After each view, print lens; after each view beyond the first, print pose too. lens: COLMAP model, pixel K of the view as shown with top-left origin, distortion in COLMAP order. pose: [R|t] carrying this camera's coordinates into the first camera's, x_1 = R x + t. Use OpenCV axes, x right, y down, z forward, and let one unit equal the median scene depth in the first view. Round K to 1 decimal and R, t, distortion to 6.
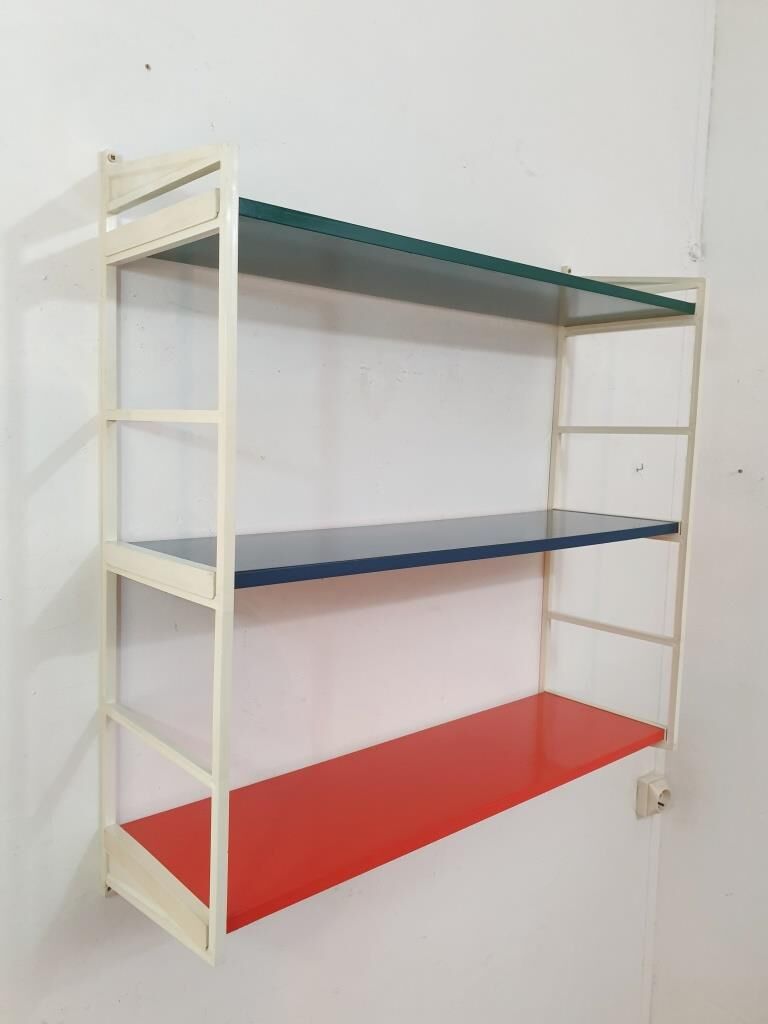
lens RADIAL K [[804.5, 0, 376.1], [0, 804.5, 505.7], [0, 0, 1]] dist [0.038629, -0.003983]
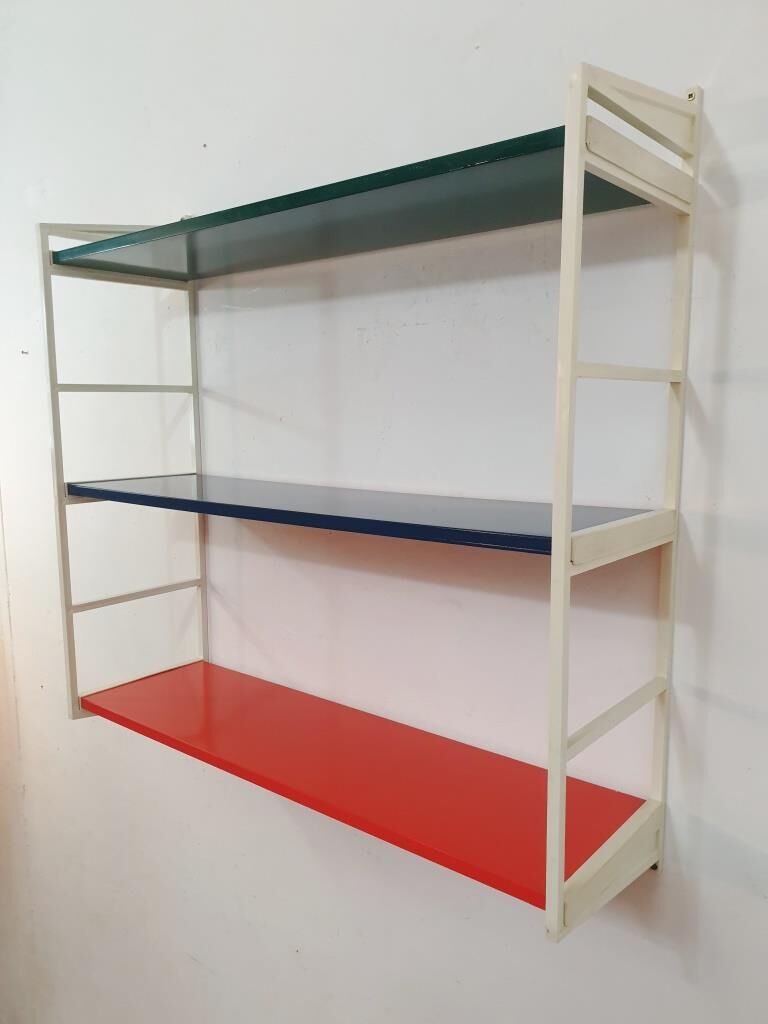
lens RADIAL K [[804.5, 0, 383.3], [0, 804.5, 512.0], [0, 0, 1]] dist [0.038629, -0.003983]
pose [[0.155781, 0.109943, -0.981654, 0.981139], [-0.079543, 0.991955, 0.098474, -0.047226], [0.984584, 0.062743, 0.163273, 0.873729]]
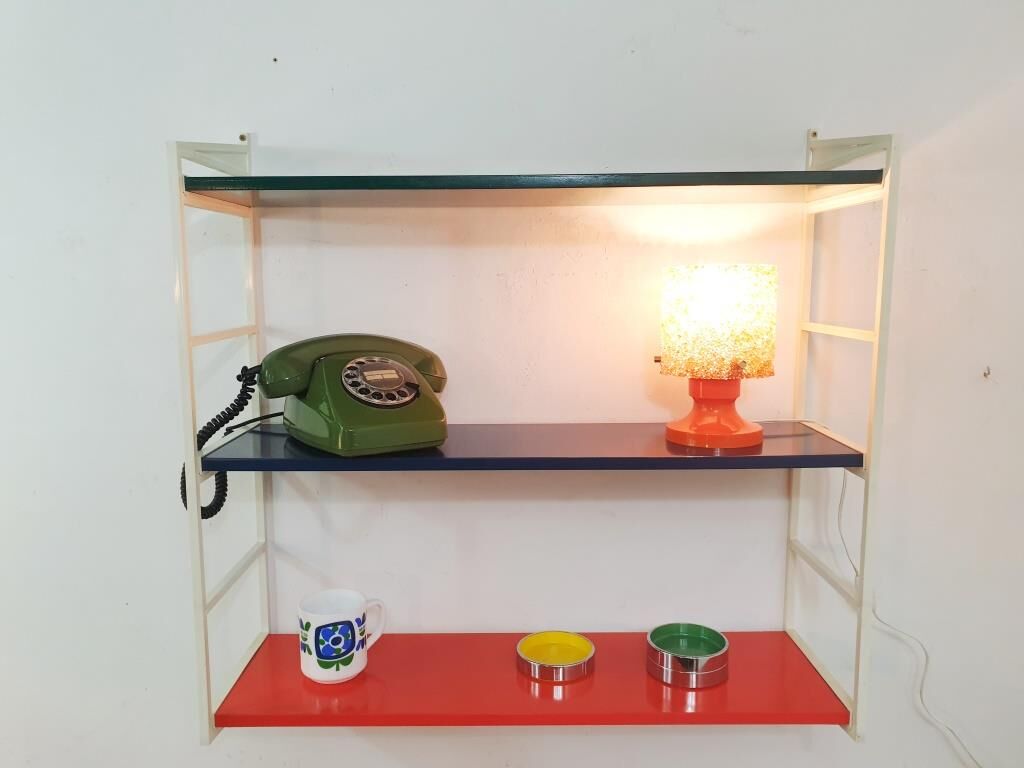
lens RADIAL K [[804.5, 0, 508.3], [0, 804.5, 383.0], [0, 0, 1]] dist [0.038629, -0.003983]
pose [[0.753714, 0.057638, -0.654670, 0.682953], [-0.037033, 0.998289, 0.045256, -0.076987], [0.656158, -0.009866, 0.754559, 0.207721]]
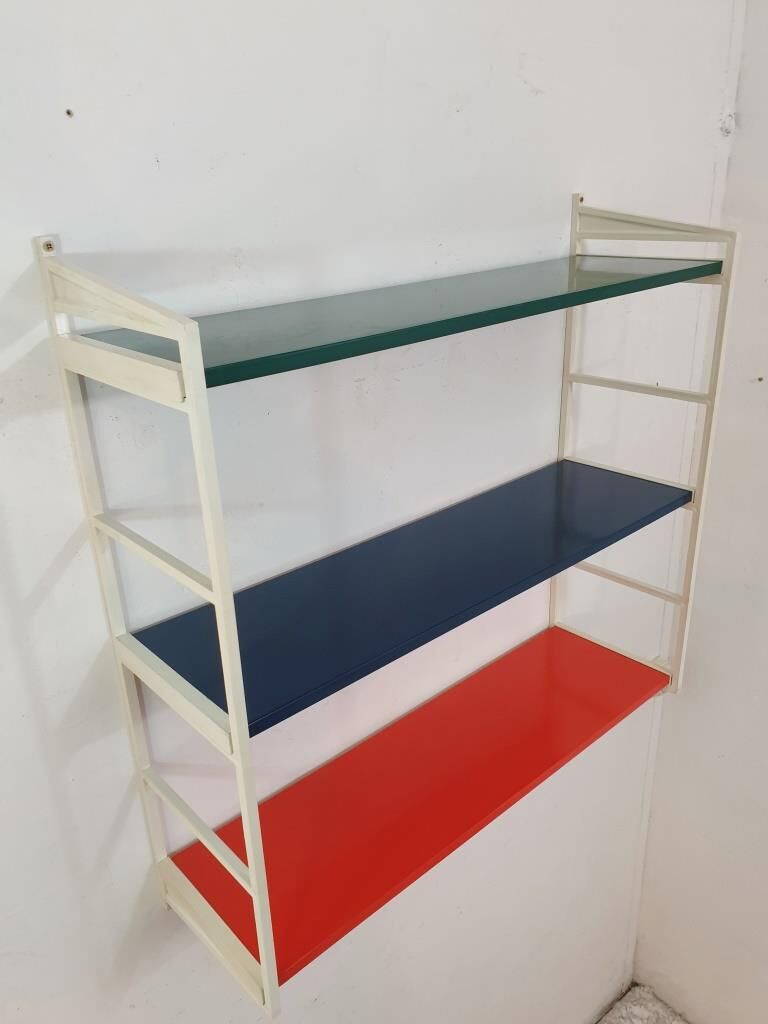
lens RADIAL K [[804.5, 0, 385.7], [0, 804.5, 516.4], [0, 0, 1]] dist [0.038629, -0.003983]
pose [[0.997618, -0.067916, -0.012043, 0.016184], [0.068386, 0.951108, 0.301194, -0.295899], [-0.009002, -0.301300, 0.953487, 0.070400]]
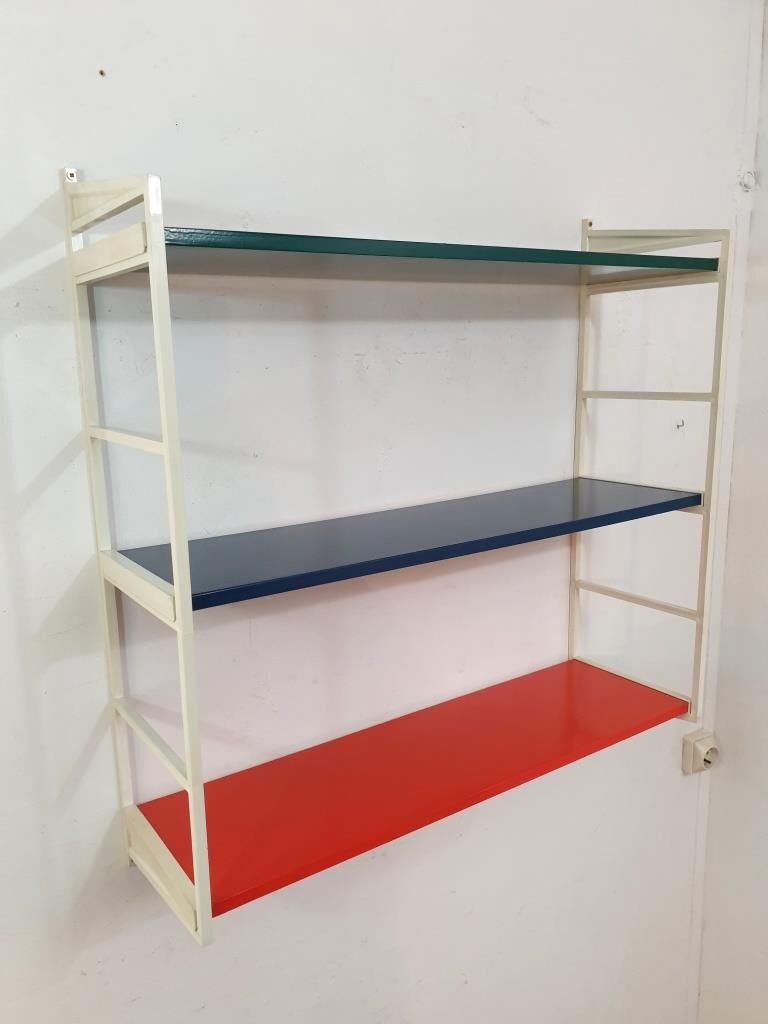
lens RADIAL K [[804.5, 0, 375.3], [0, 804.5, 518.0], [0, 0, 1]] dist [0.038629, -0.003983]
pose [[0.991560, -0.027890, -0.126613, 0.122946], [0.041410, 0.993563, 0.105440, -0.074536], [0.122857, -0.109793, 0.986332, 0.006779]]
